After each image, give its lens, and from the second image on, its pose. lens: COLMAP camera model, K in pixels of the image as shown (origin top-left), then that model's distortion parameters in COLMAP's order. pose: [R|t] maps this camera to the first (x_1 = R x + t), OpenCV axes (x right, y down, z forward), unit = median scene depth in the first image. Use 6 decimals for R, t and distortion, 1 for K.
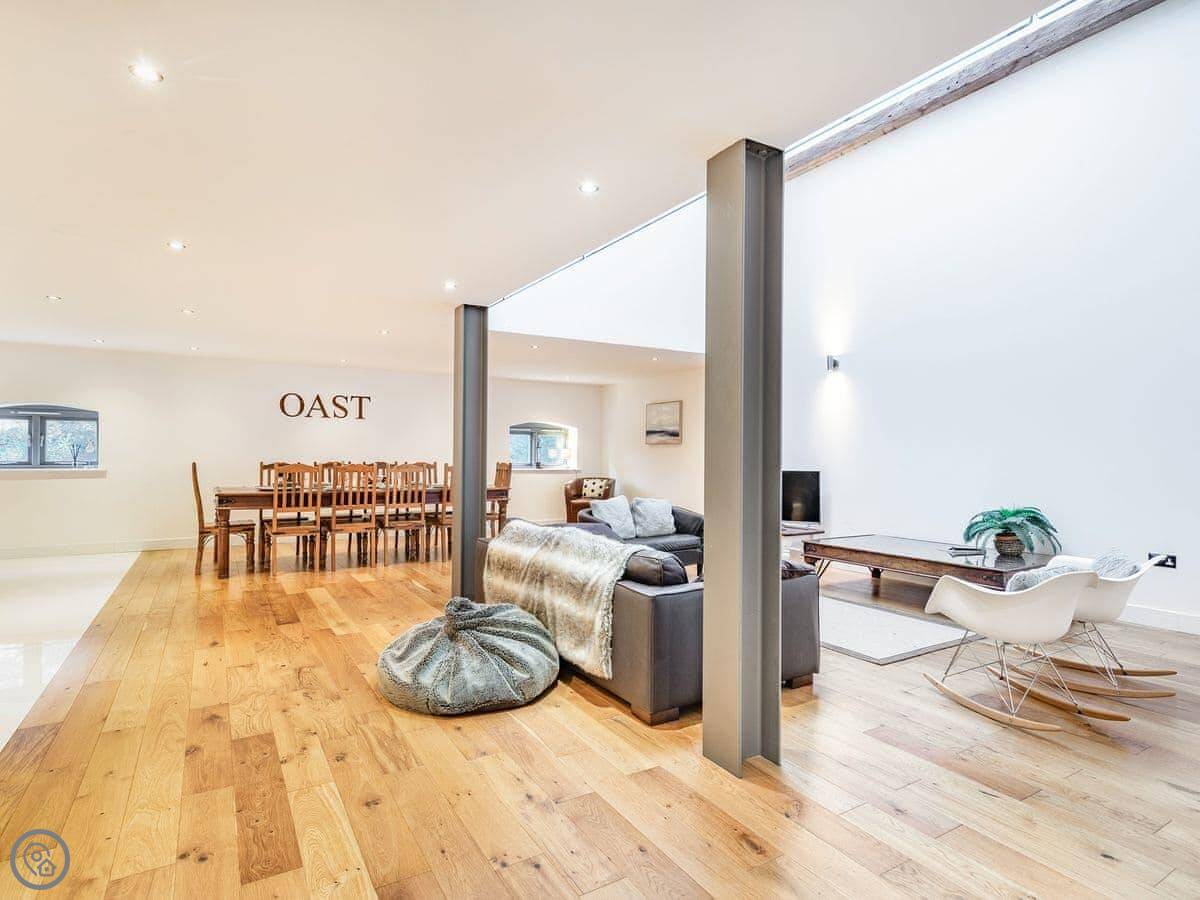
lens RADIAL K [[637.6, 0, 608.1], [0, 637.6, 447.8], [0, 0, 1]] dist [0.009610, -0.004449]
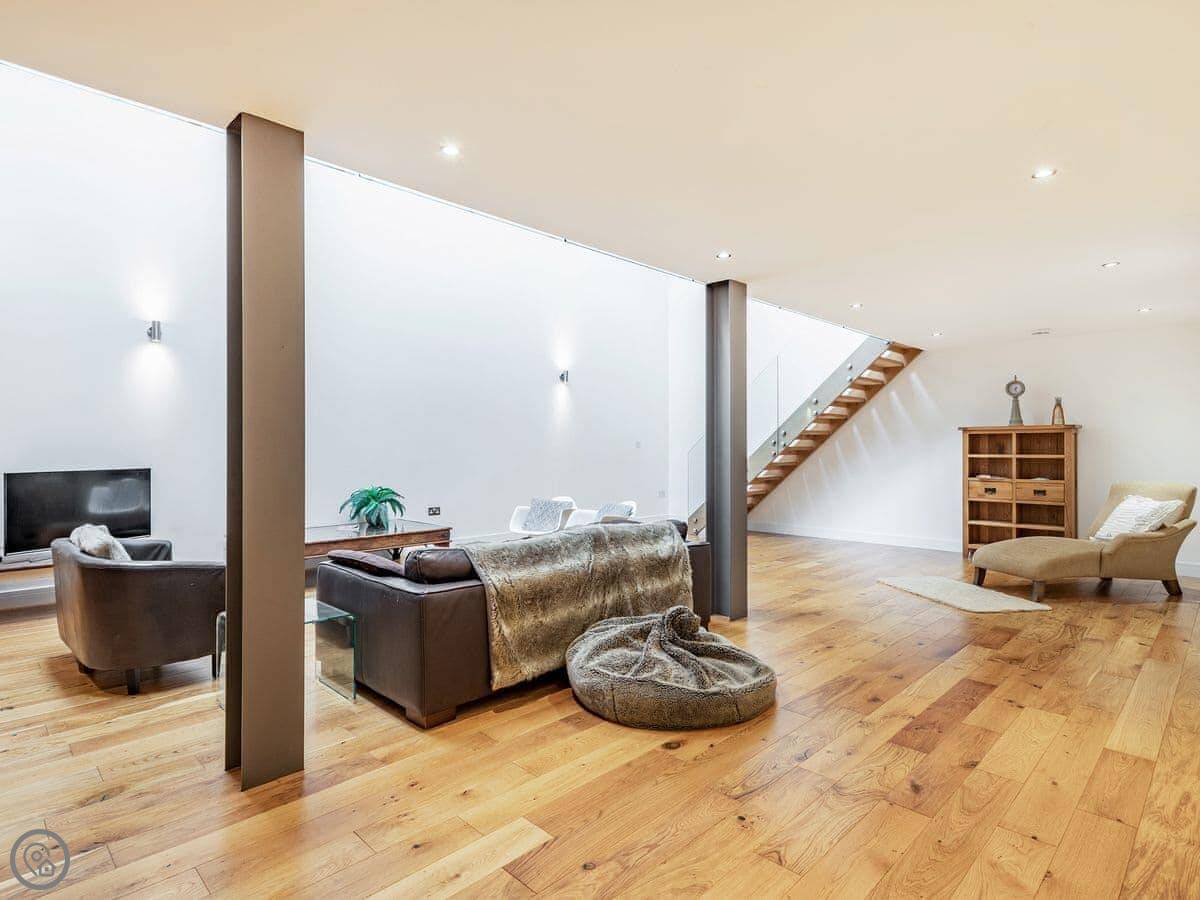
lens RADIAL K [[637.6, 0, 590.9], [0, 637.6, 449.2], [0, 0, 1]] dist [0.009610, -0.004449]
pose [[-0.222949, -0.007575, 0.974801, -0.646633], [-0.011505, 0.999921, 0.005139, 0.004626], [-0.974762, -0.010069, -0.223018, 0.788957]]
